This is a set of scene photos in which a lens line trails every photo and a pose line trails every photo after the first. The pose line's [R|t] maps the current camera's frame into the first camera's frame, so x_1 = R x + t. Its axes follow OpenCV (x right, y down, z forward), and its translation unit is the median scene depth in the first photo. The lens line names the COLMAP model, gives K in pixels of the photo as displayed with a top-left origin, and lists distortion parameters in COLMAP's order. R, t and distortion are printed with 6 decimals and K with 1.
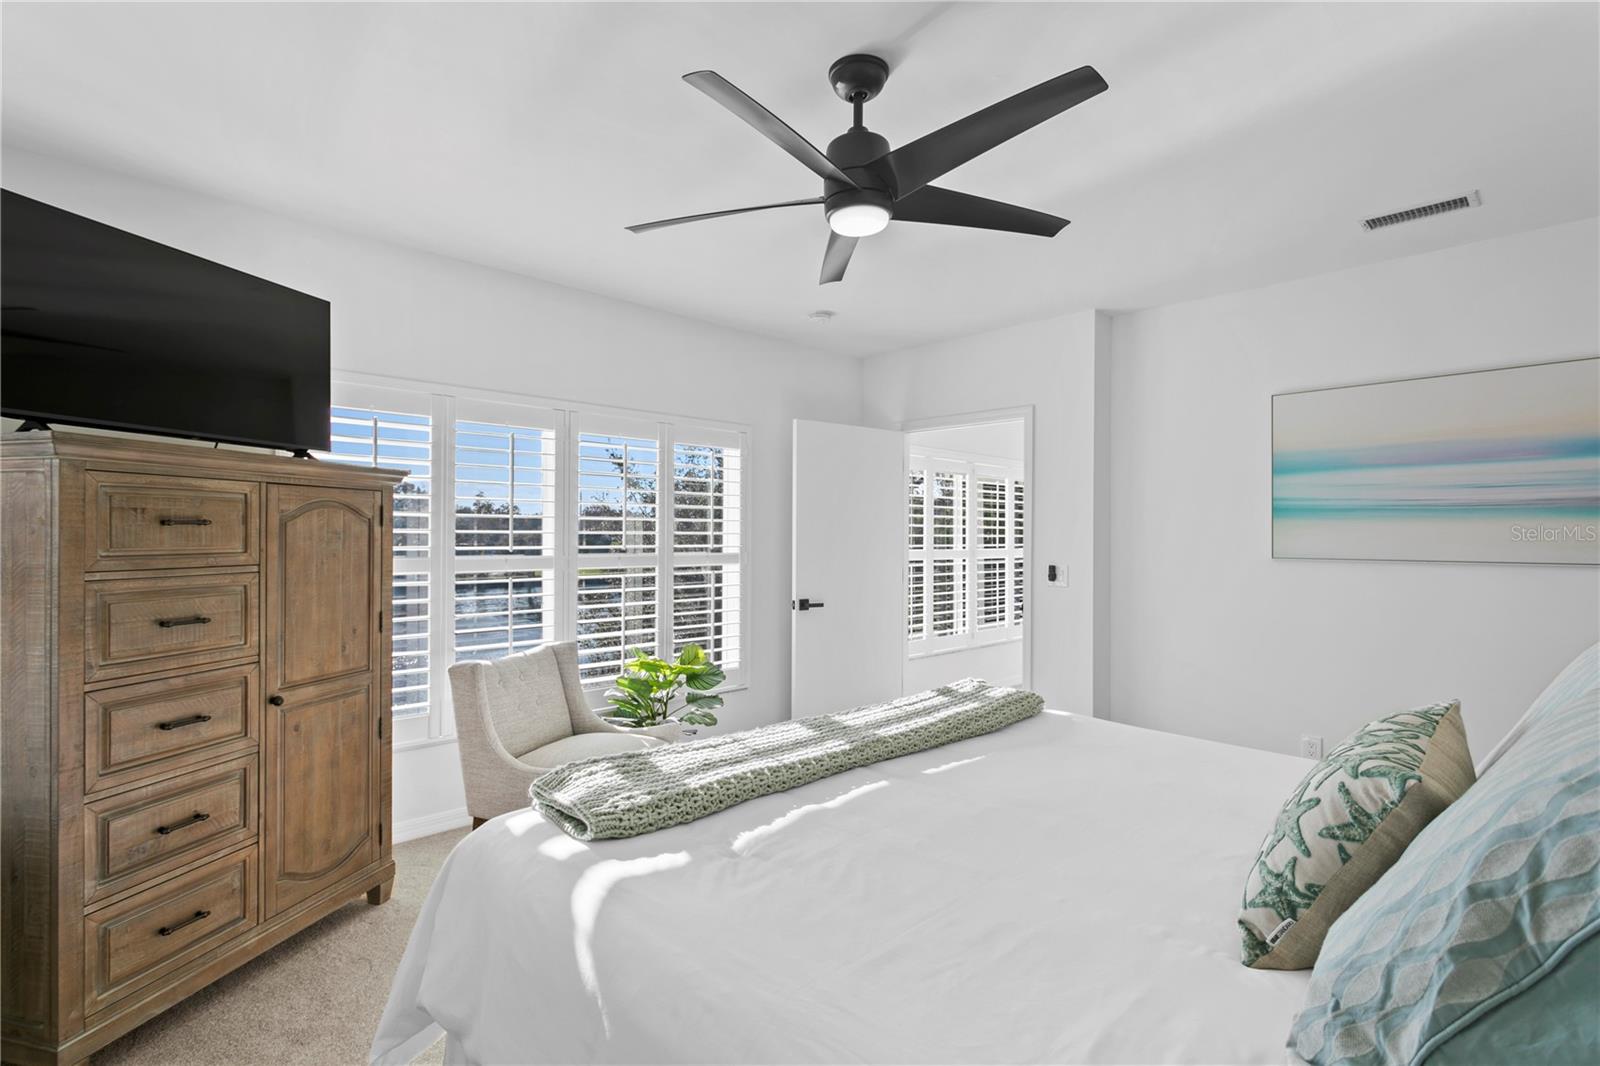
lens RADIAL K [[776.3, 0, 811.6], [0, 776.3, 529.1], [0, 0, 1]] dist [0.032289, -0.000138]
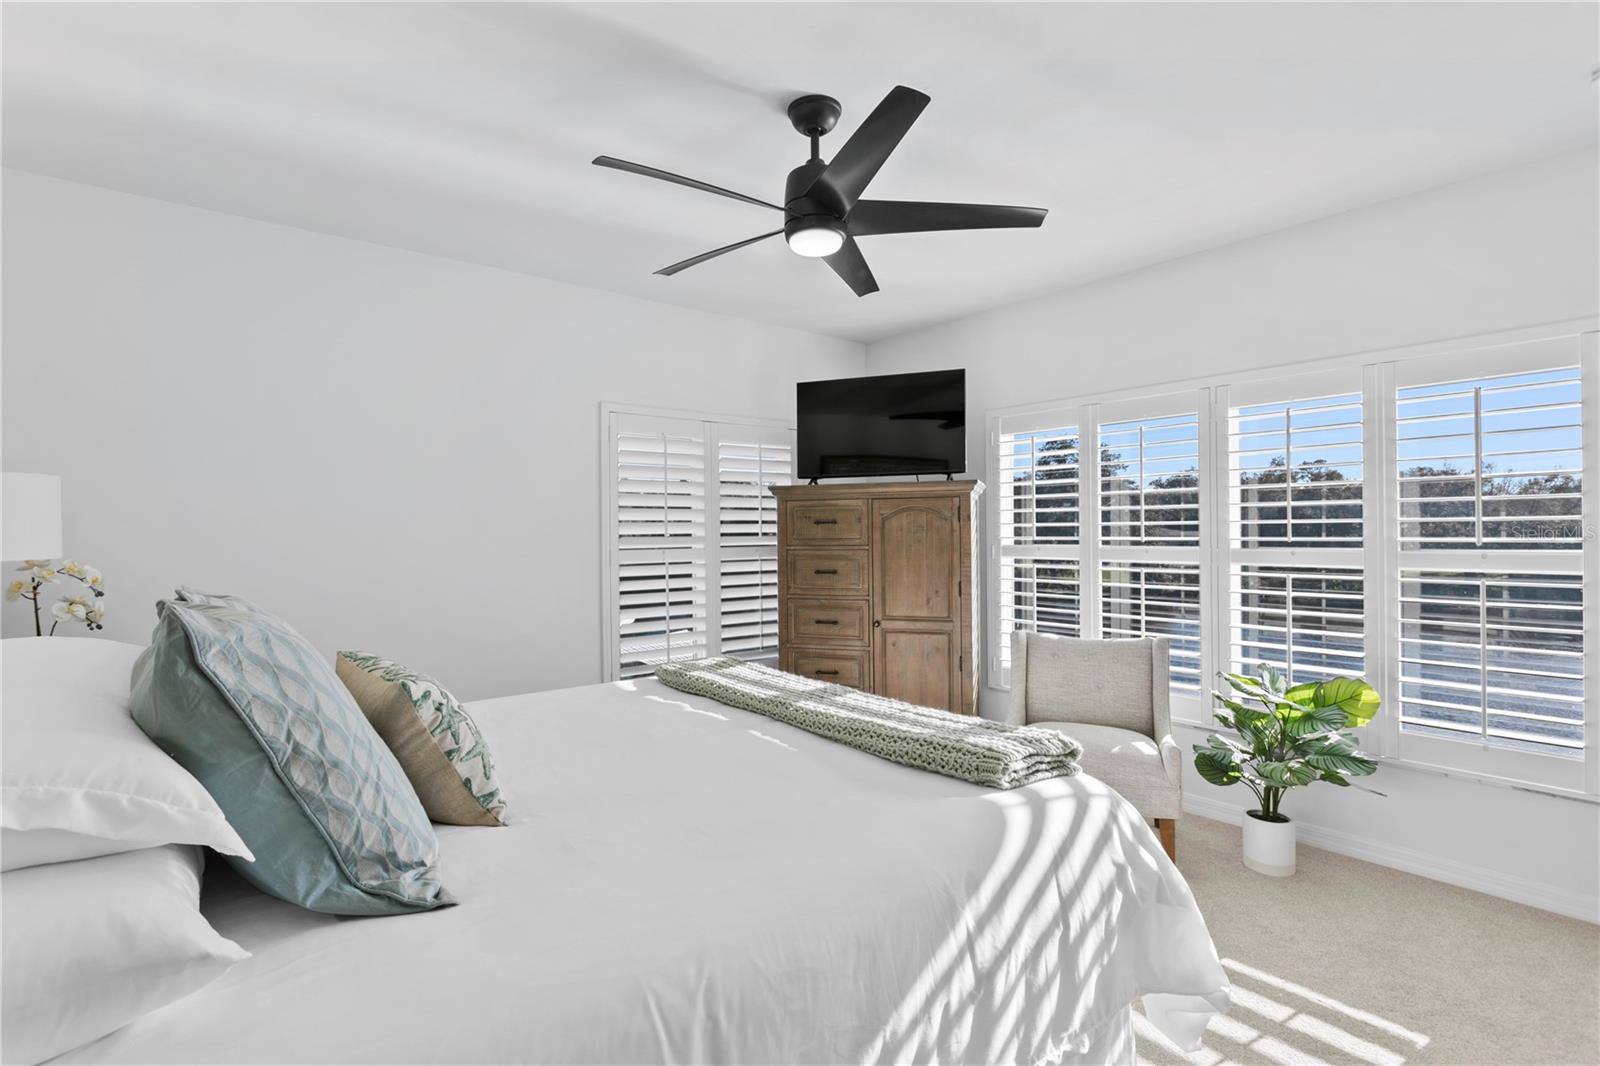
lens RADIAL K [[776.3, 0, 810.4], [0, 776.3, 532.9], [0, 0, 1]] dist [0.032289, -0.000138]
pose [[-0.096994, 0.001826, -0.995283, 0.893806], [0.016826, 0.999858, 0.000194, 0.012343], [0.995143, -0.016728, -0.097011, 0.882730]]
